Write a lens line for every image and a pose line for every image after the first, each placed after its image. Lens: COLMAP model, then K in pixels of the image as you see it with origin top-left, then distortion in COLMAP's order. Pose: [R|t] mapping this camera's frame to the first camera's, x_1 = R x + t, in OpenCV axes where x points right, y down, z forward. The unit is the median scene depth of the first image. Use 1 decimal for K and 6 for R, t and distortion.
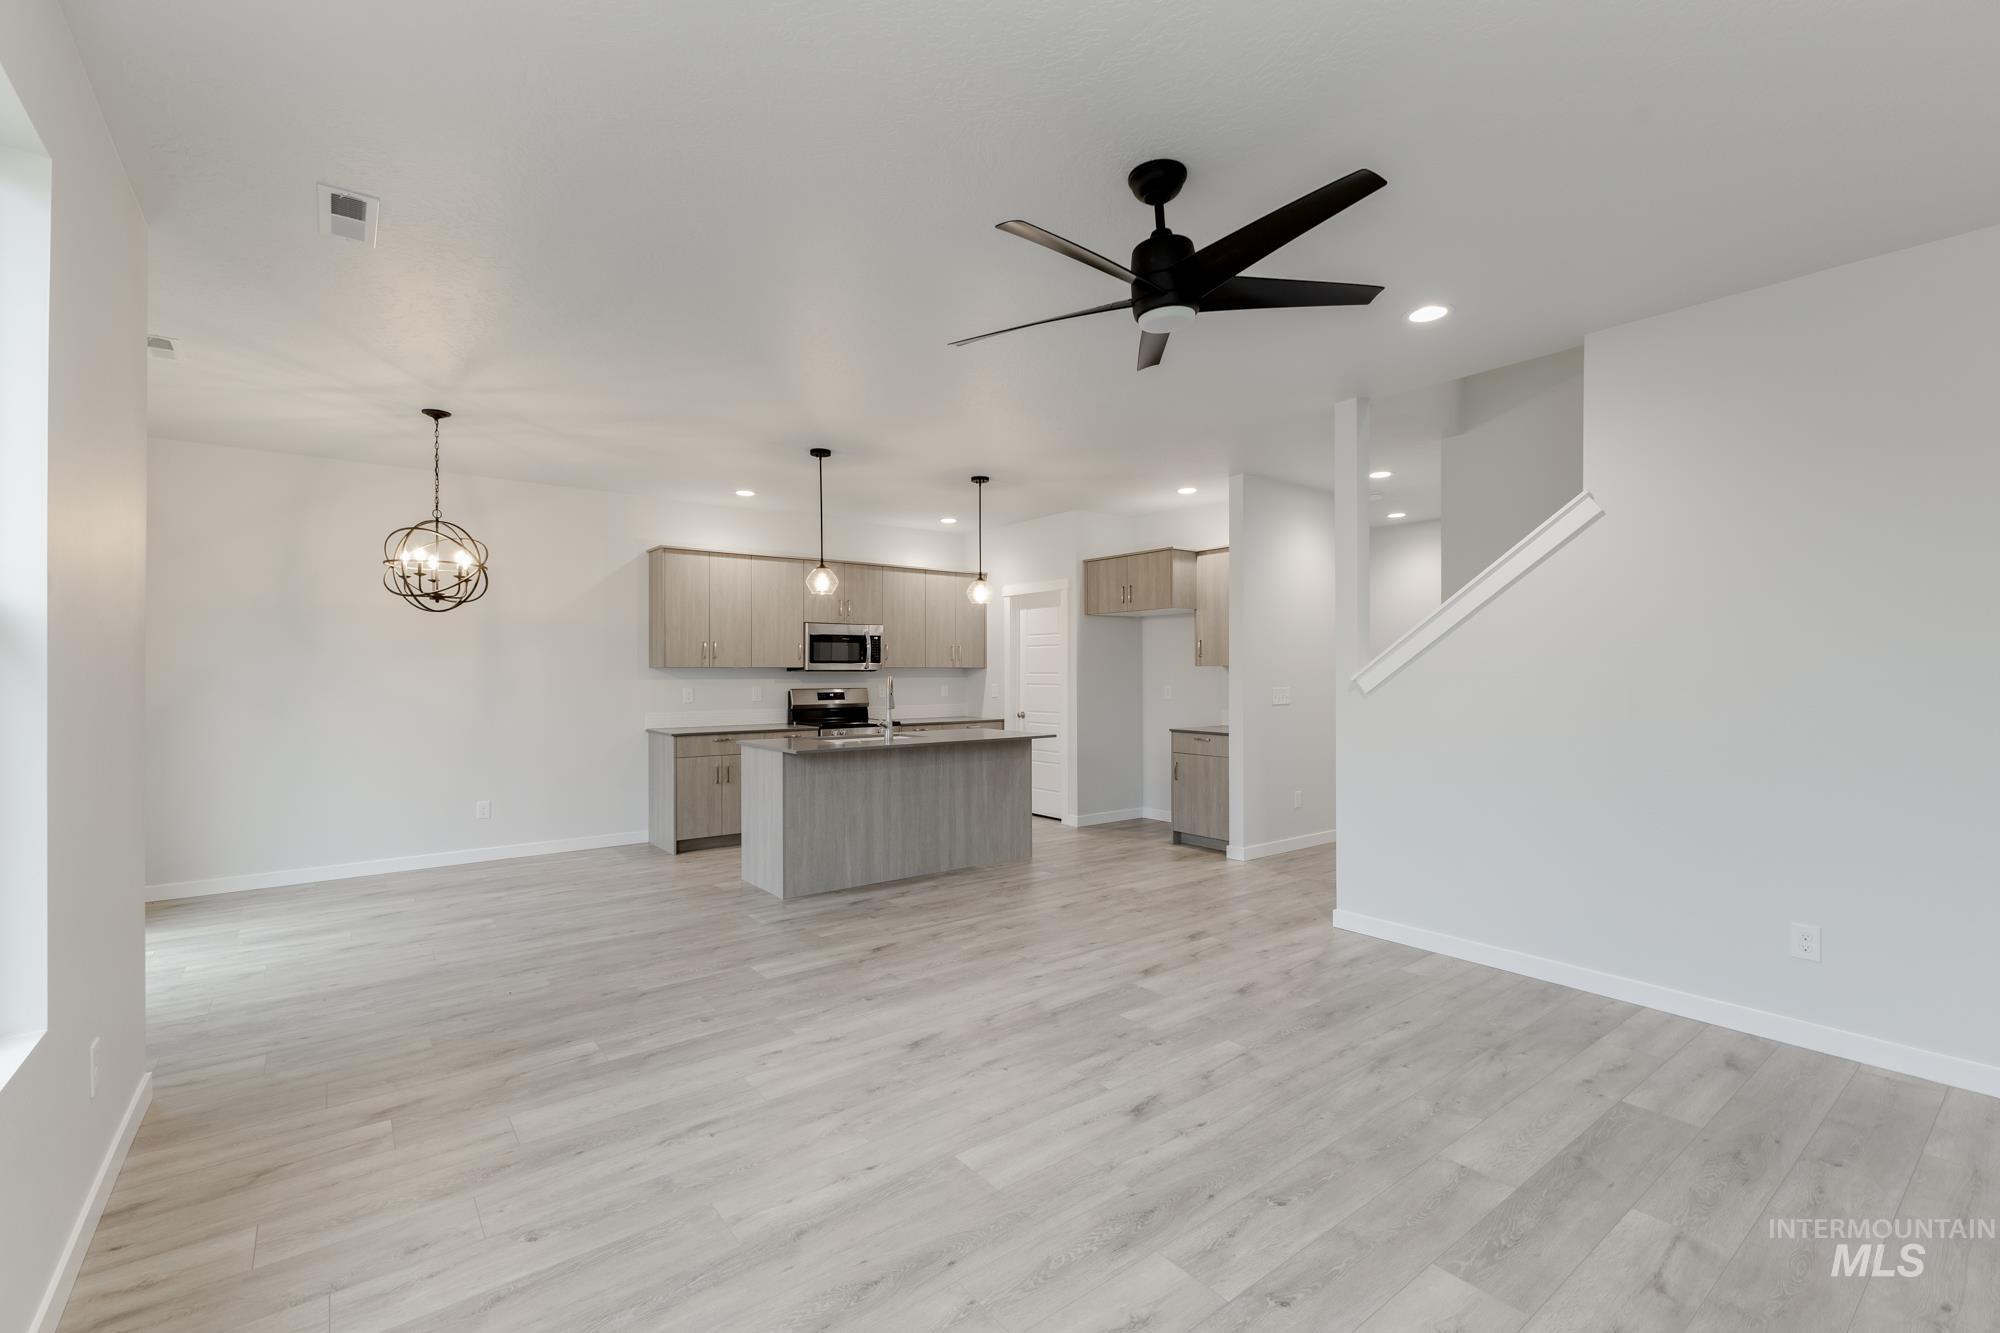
lens RADIAL K [[858.3, 0, 999.4], [0, 858.3, 657.3], [0, 0, 1]] dist [-0.001402, 0.000010]
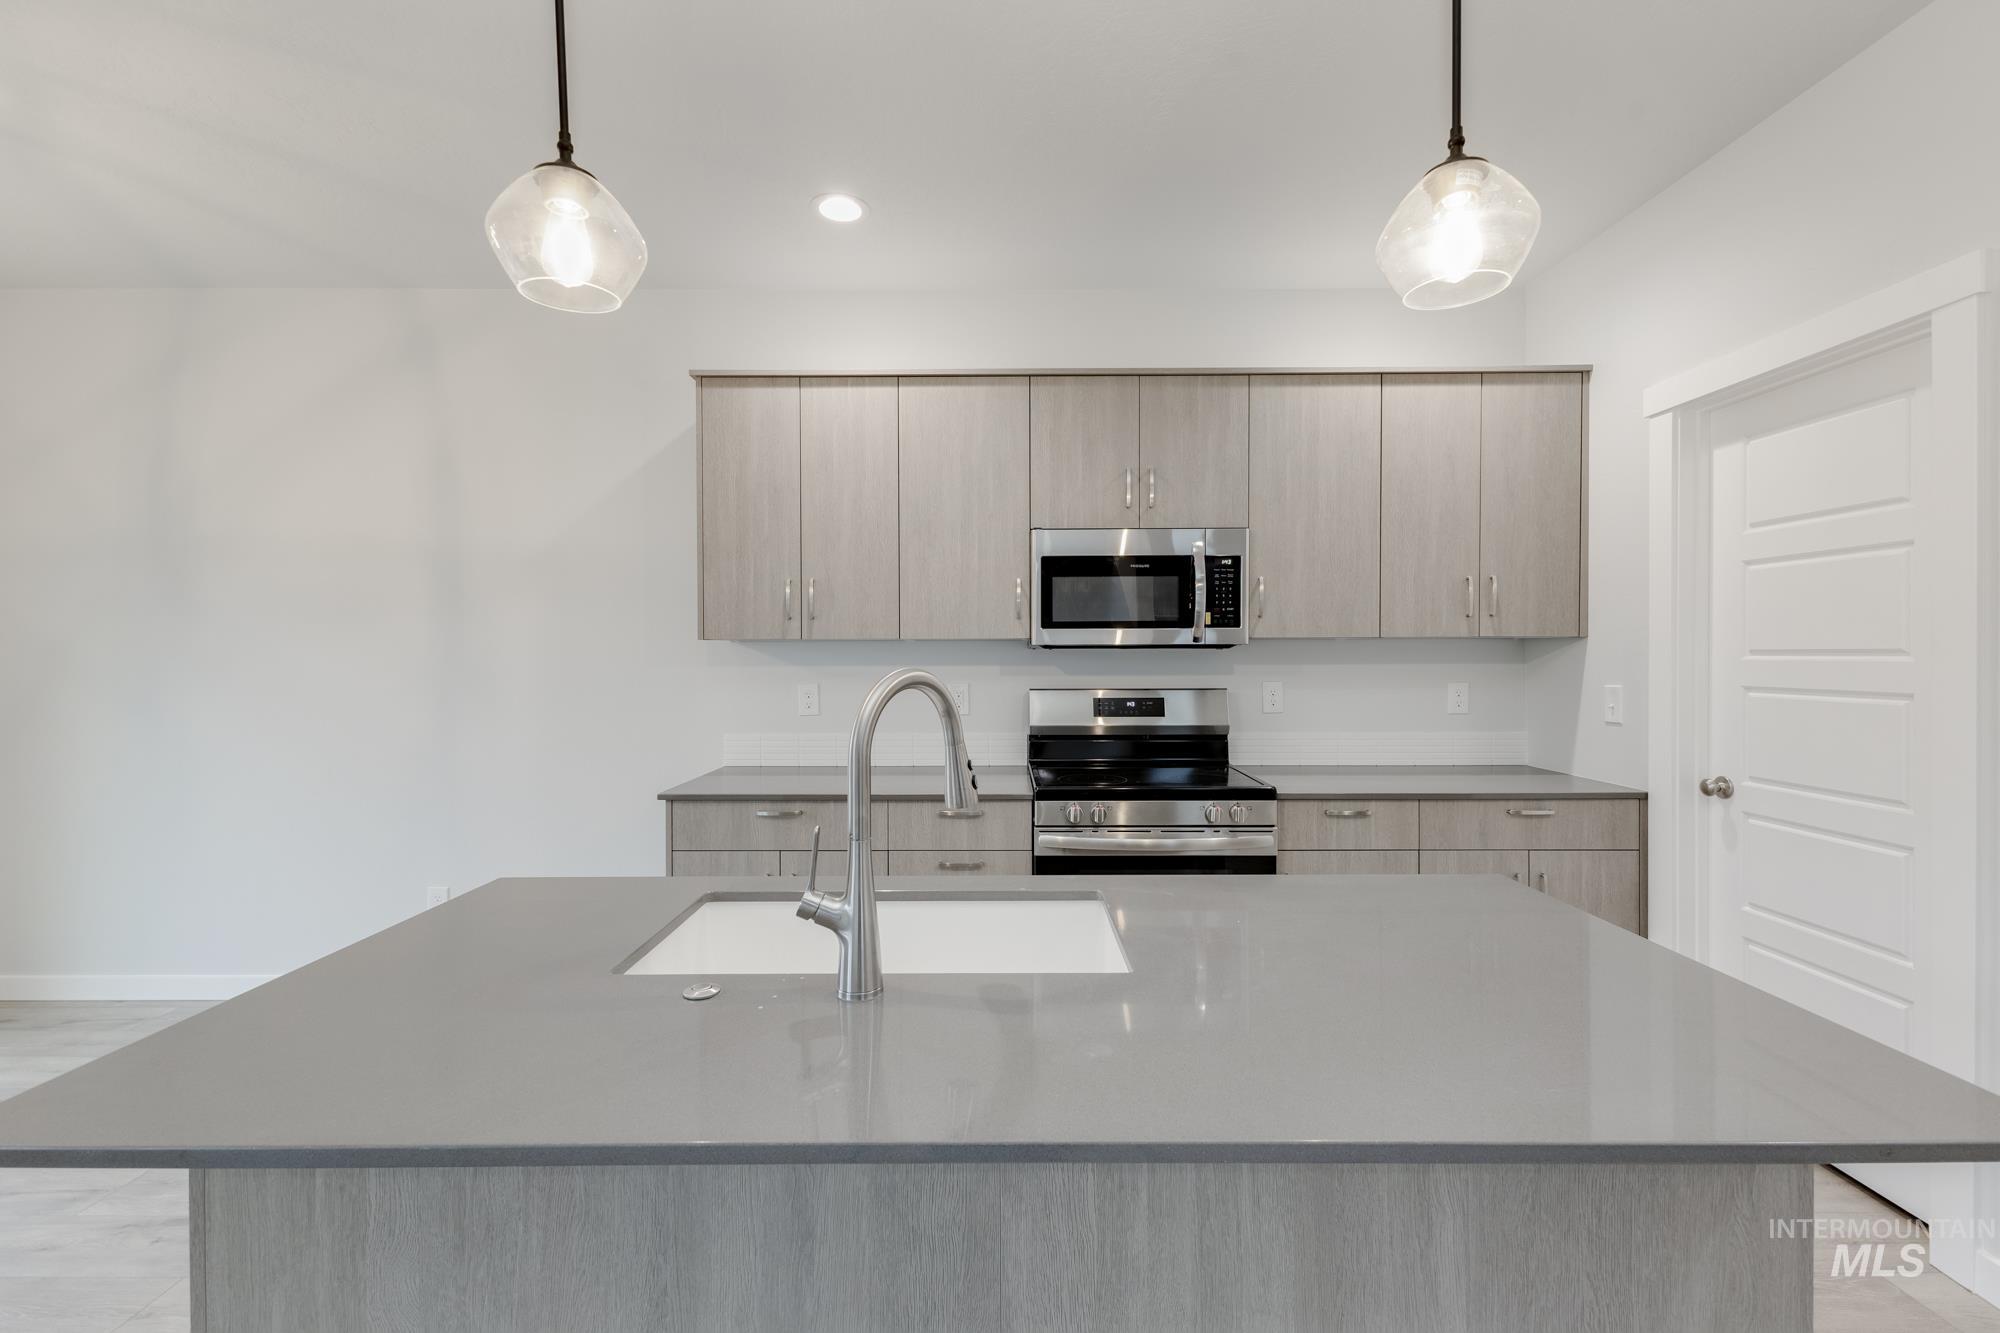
lens RADIAL K [[858.3, 0, 999.4], [0, 858.3, 657.3], [0, 0, 1]] dist [-0.001402, 0.000010]
pose [[0.787317, 0.002682, -0.616543, 0.014135], [0.012845, 0.999702, 0.020751, 0.011711], [0.616415, -0.024257, 0.787048, 0.664720]]
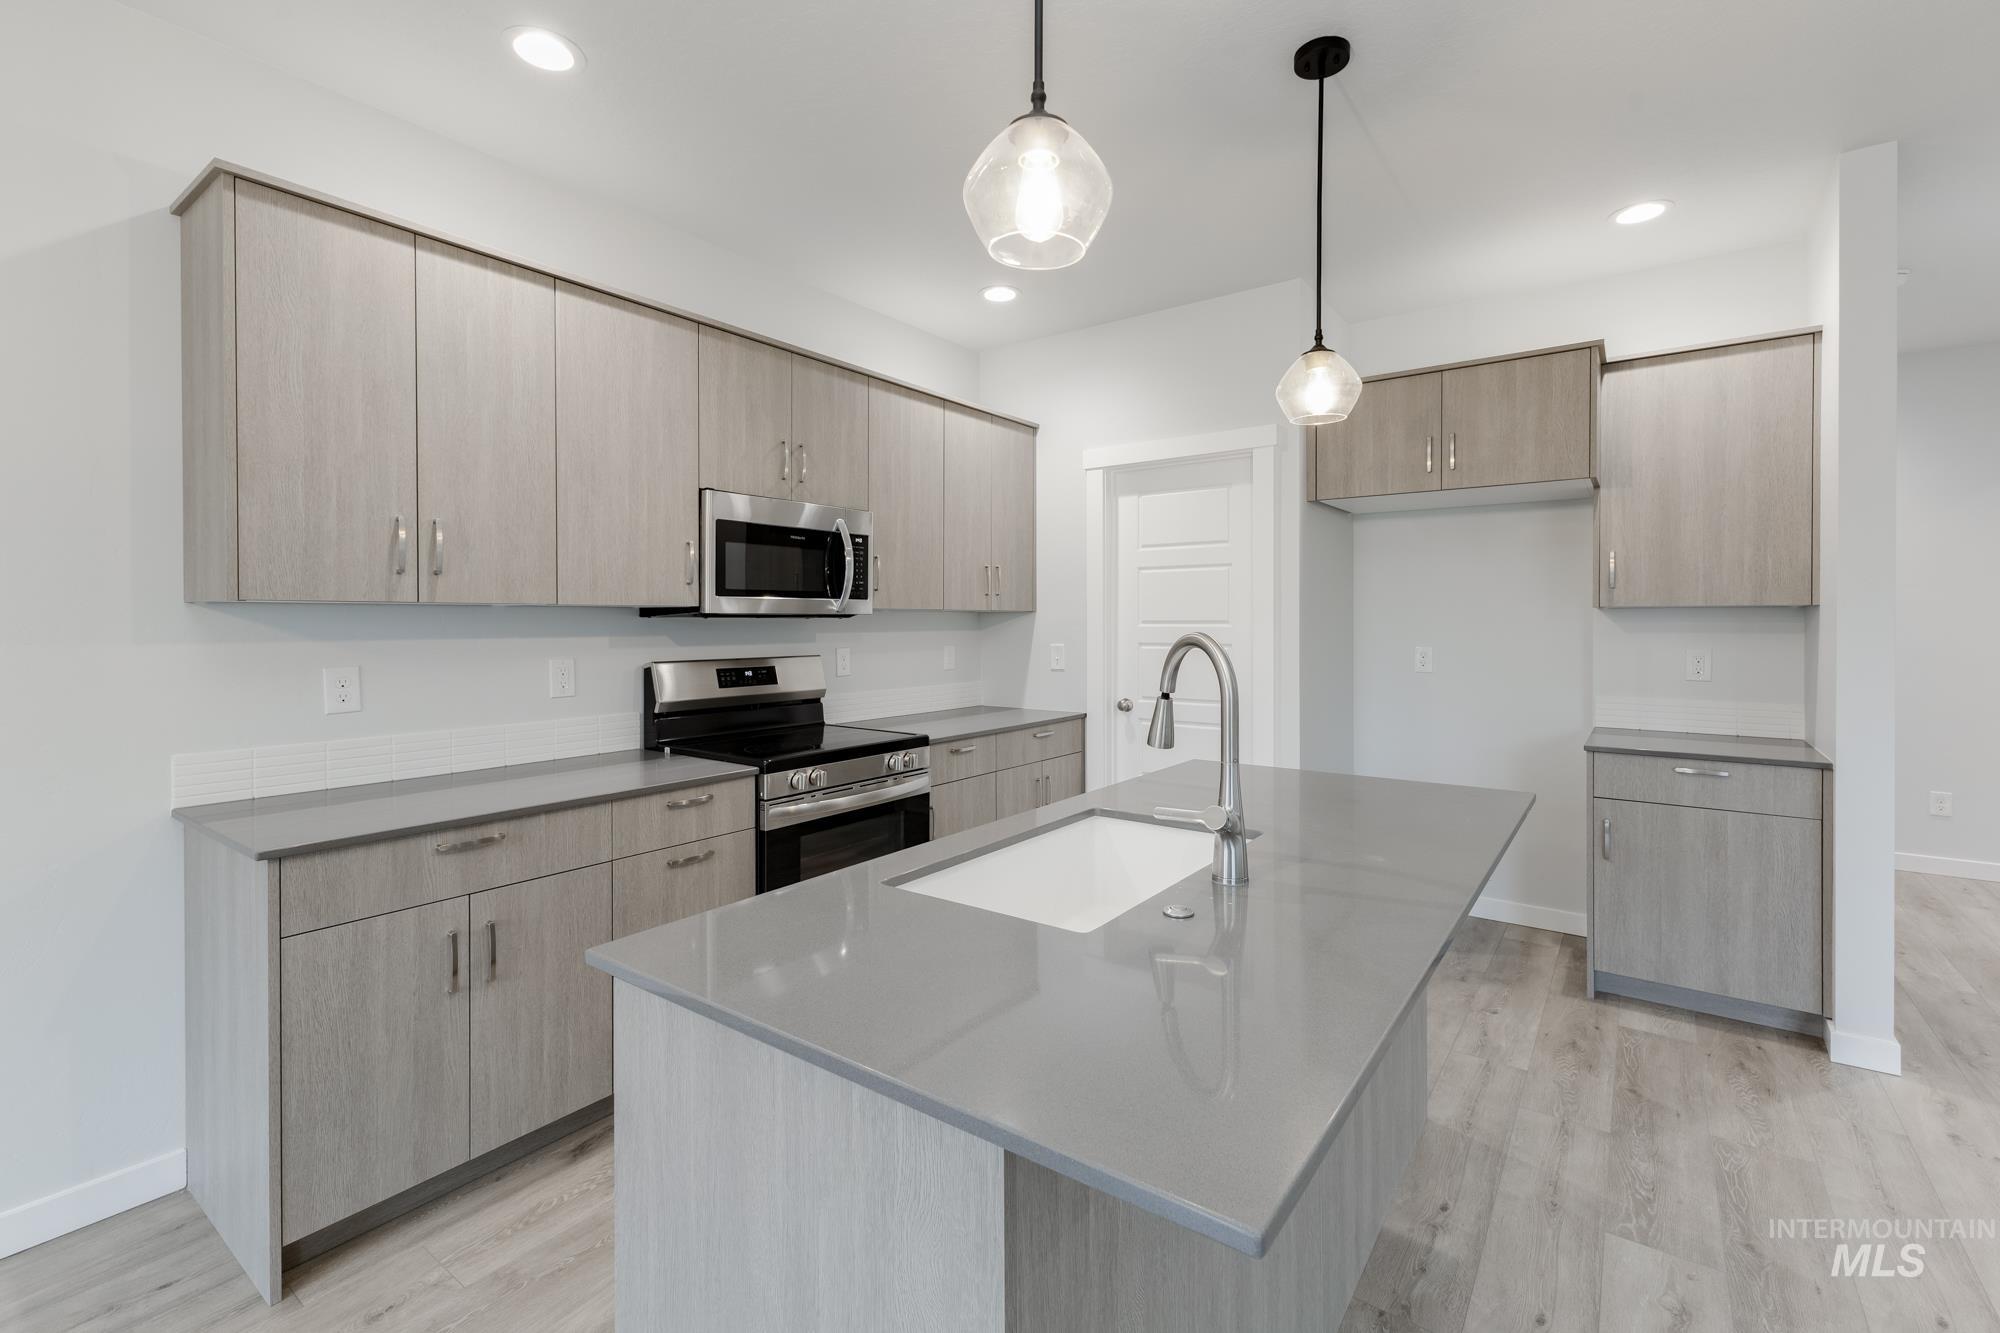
lens RADIAL K [[869.8, 0, 1002.7], [0, 869.8, 623.2], [0, 0, 1]] dist [-0.000191, 0.000089]
pose [[0.960507, 0.000130, 0.278256, -0.205224], [-0.005876, 0.999786, 0.019816, 0.010460], [-0.278194, -0.020669, 0.960303, 0.590048]]
